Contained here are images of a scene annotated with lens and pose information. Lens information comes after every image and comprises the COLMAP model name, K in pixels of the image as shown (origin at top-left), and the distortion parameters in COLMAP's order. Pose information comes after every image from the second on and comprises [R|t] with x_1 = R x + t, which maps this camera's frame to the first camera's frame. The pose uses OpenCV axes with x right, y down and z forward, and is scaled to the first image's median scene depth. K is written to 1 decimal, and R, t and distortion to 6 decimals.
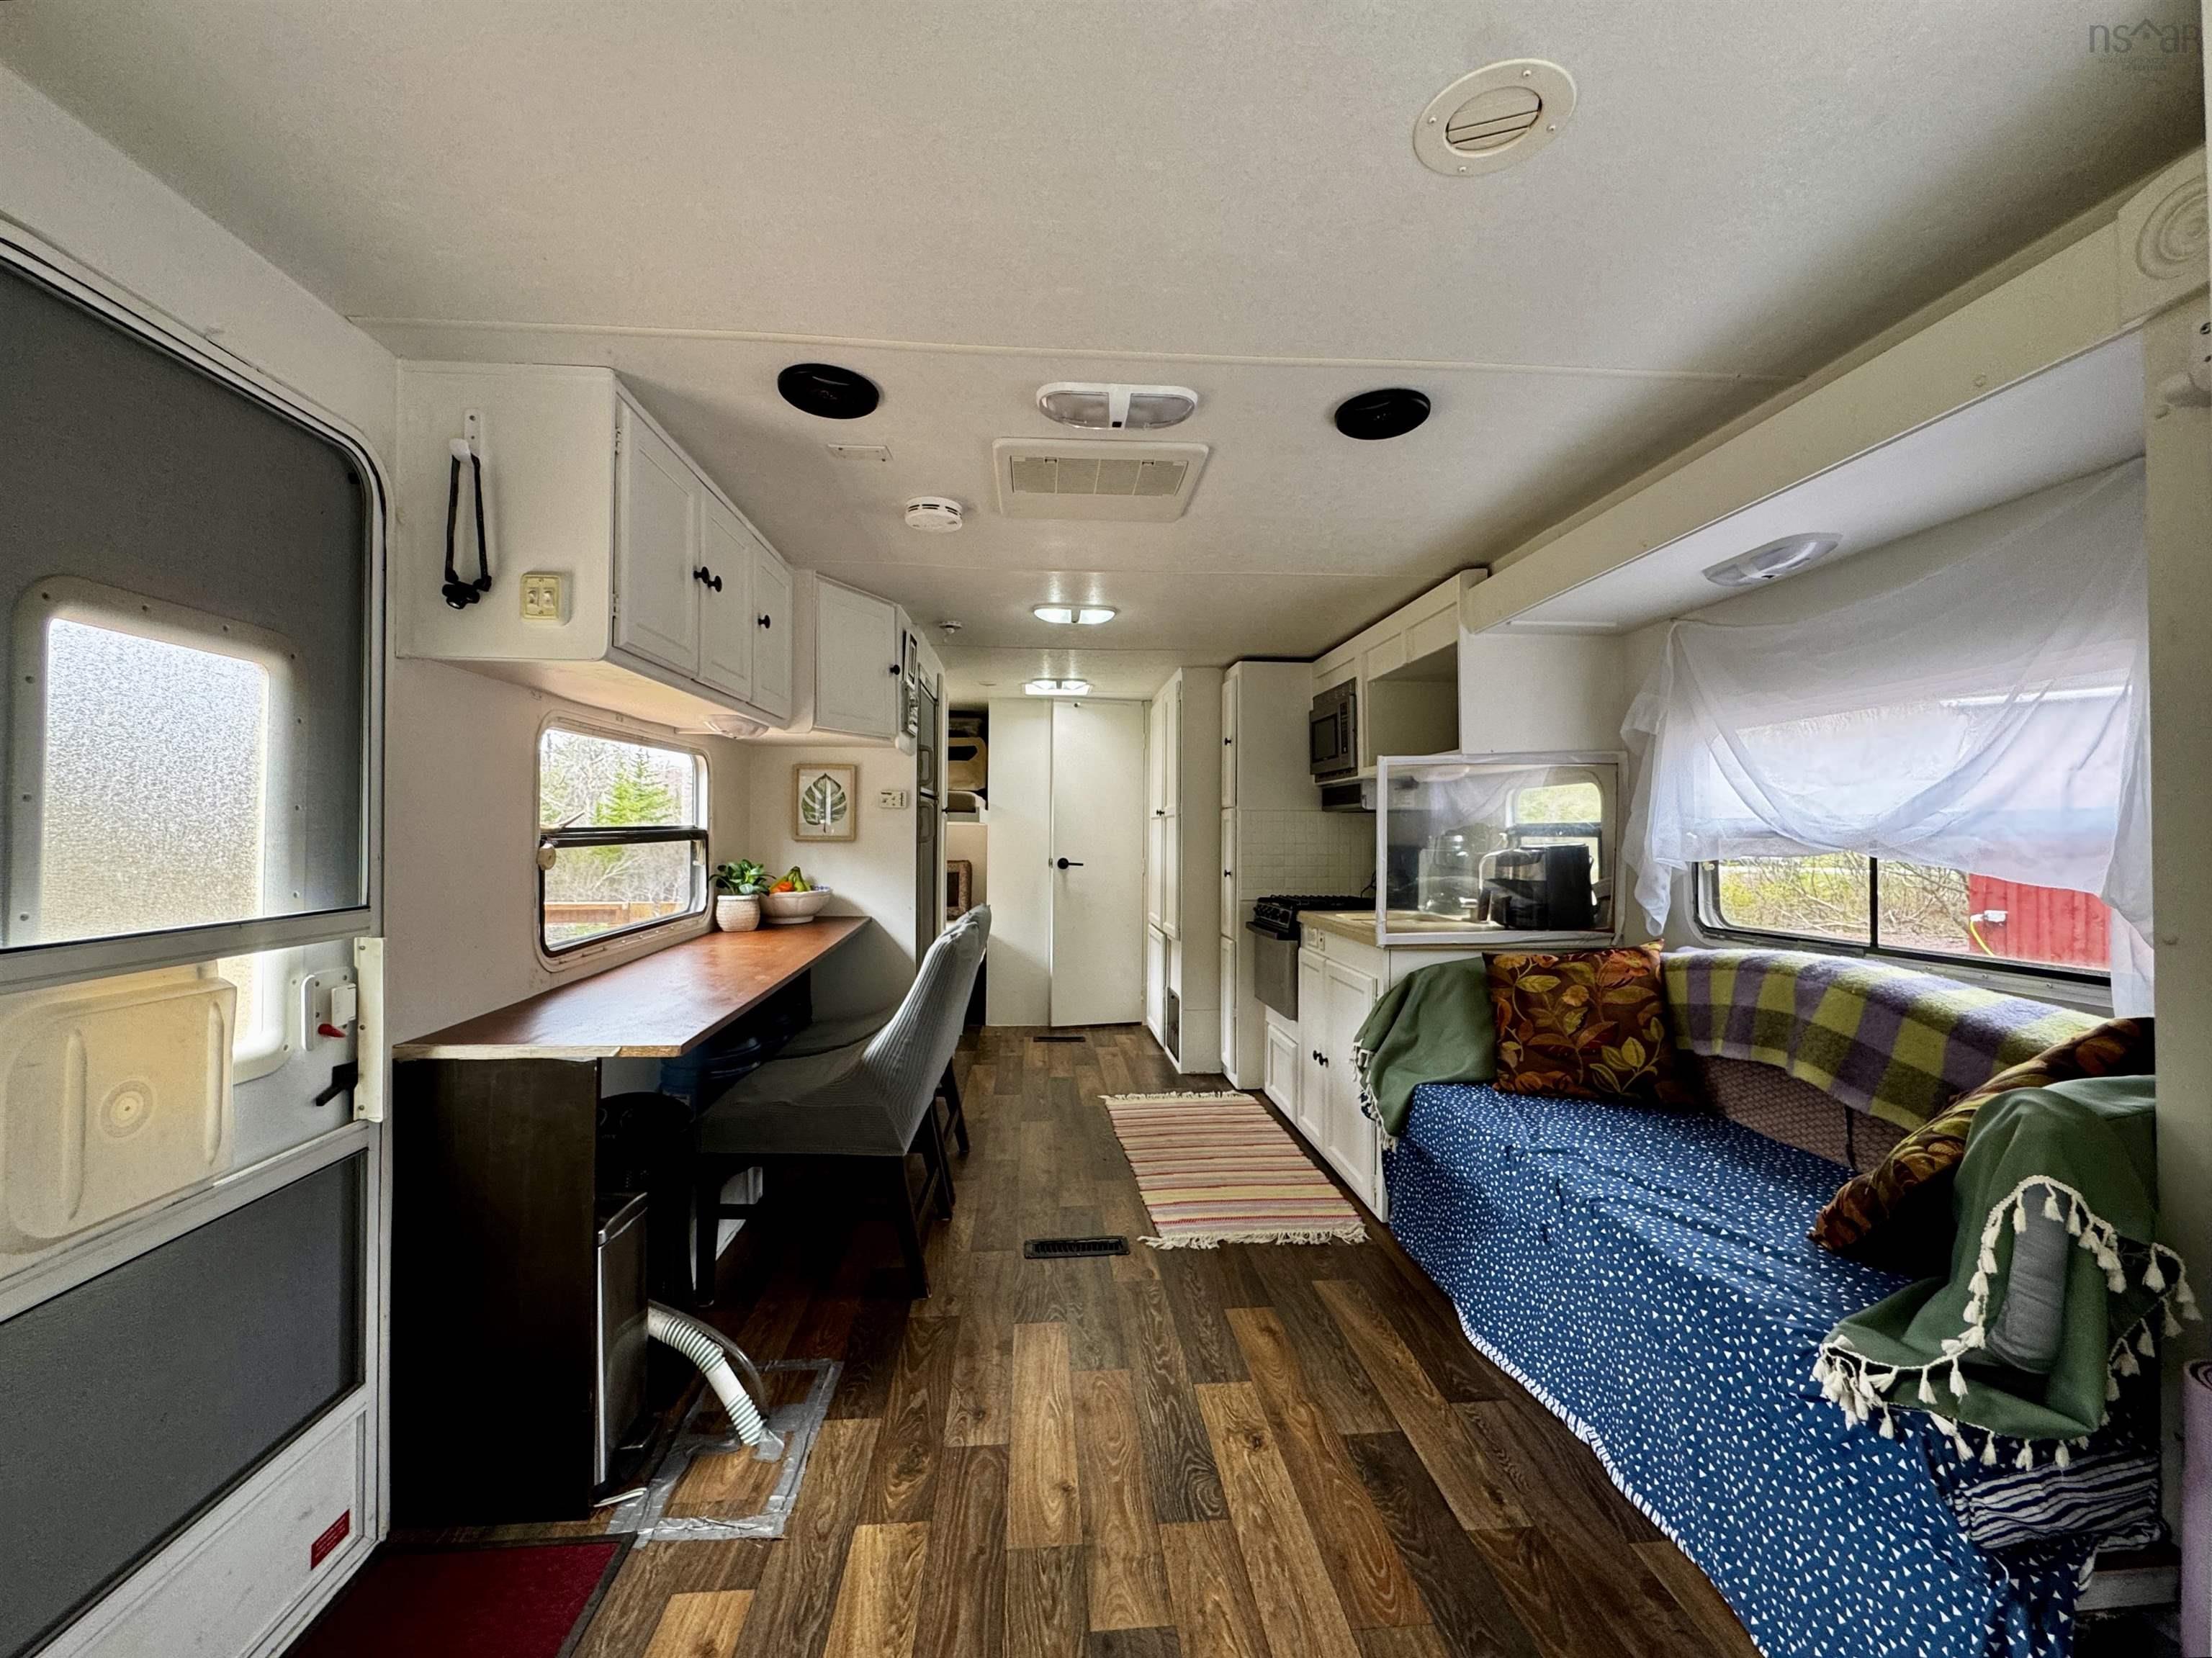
lens RADIAL K [[899.4, 0, 1106.0], [0, 899.4, 829.0], [0, 0, 1]] dist [-0.000810, -0.000180]
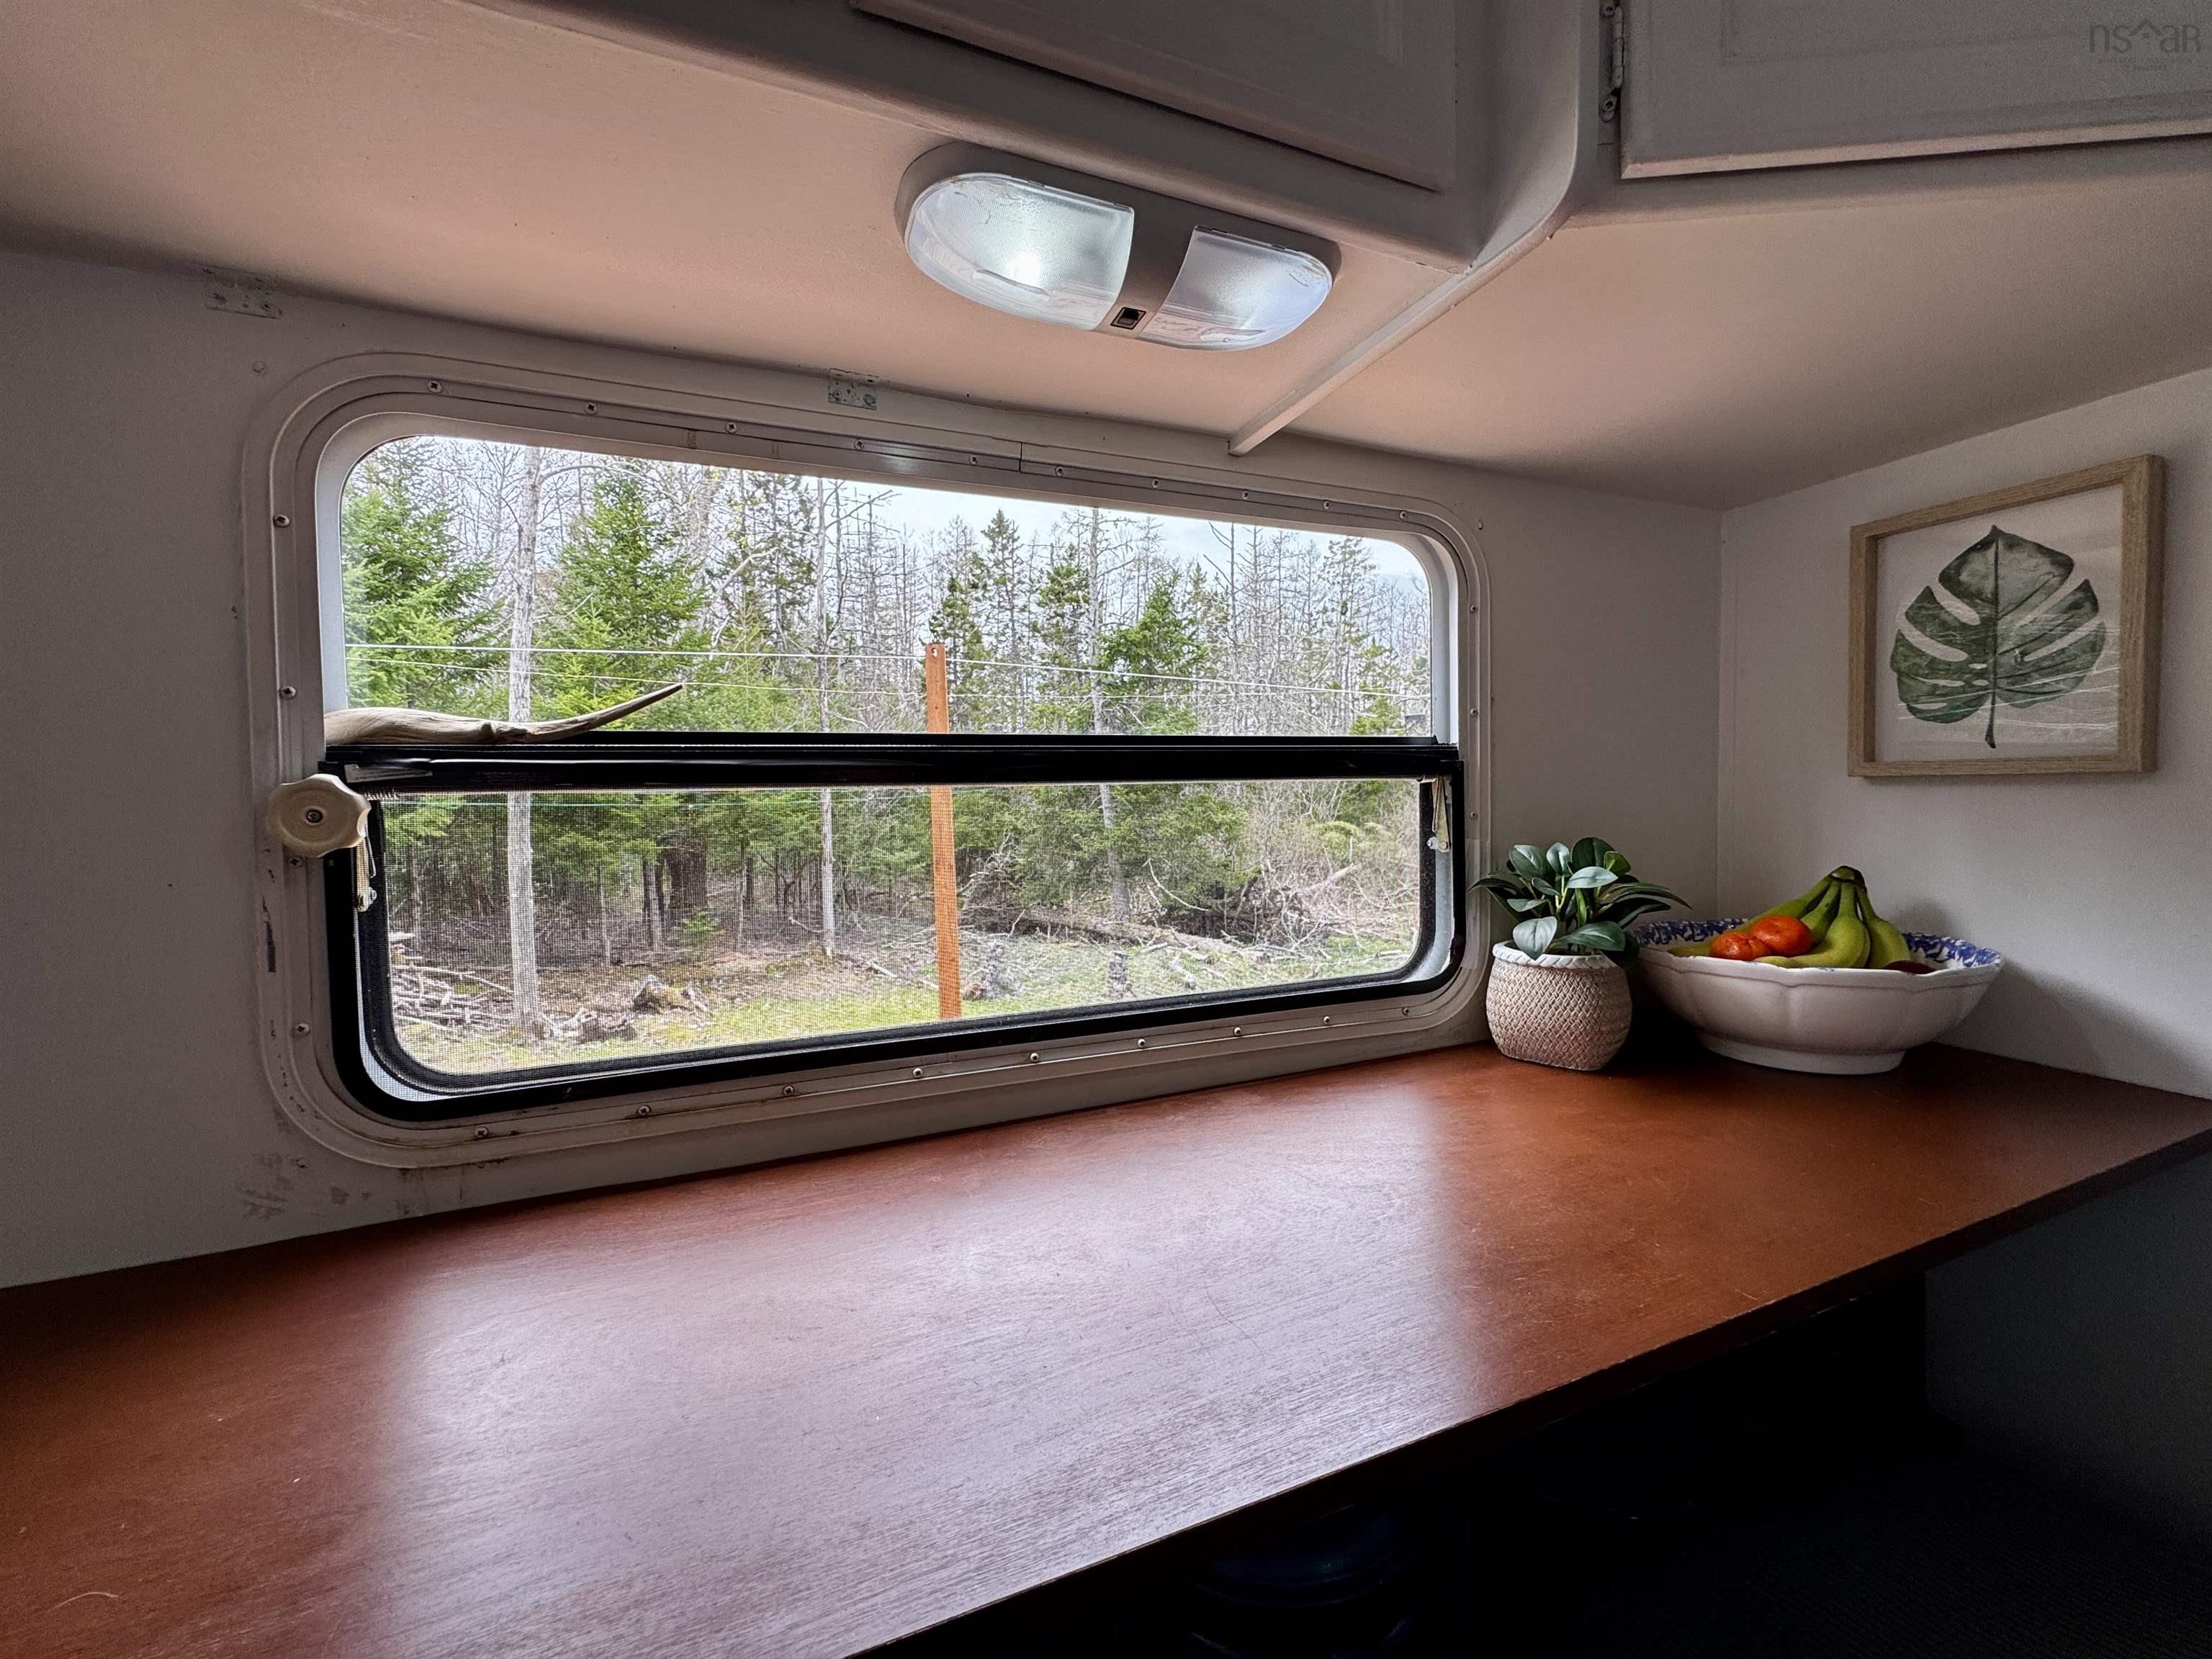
lens RADIAL K [[899.5, 0, 1106.0], [0, 899.5, 829.5], [0, 0, 1]] dist [-0.000810, -0.000180]
pose [[0.281902, 0.023314, -0.959160, -0.135114], [0.018650, 0.999383, 0.029773, 0.016268], [0.959262, -0.026282, 0.281293, 0.703238]]
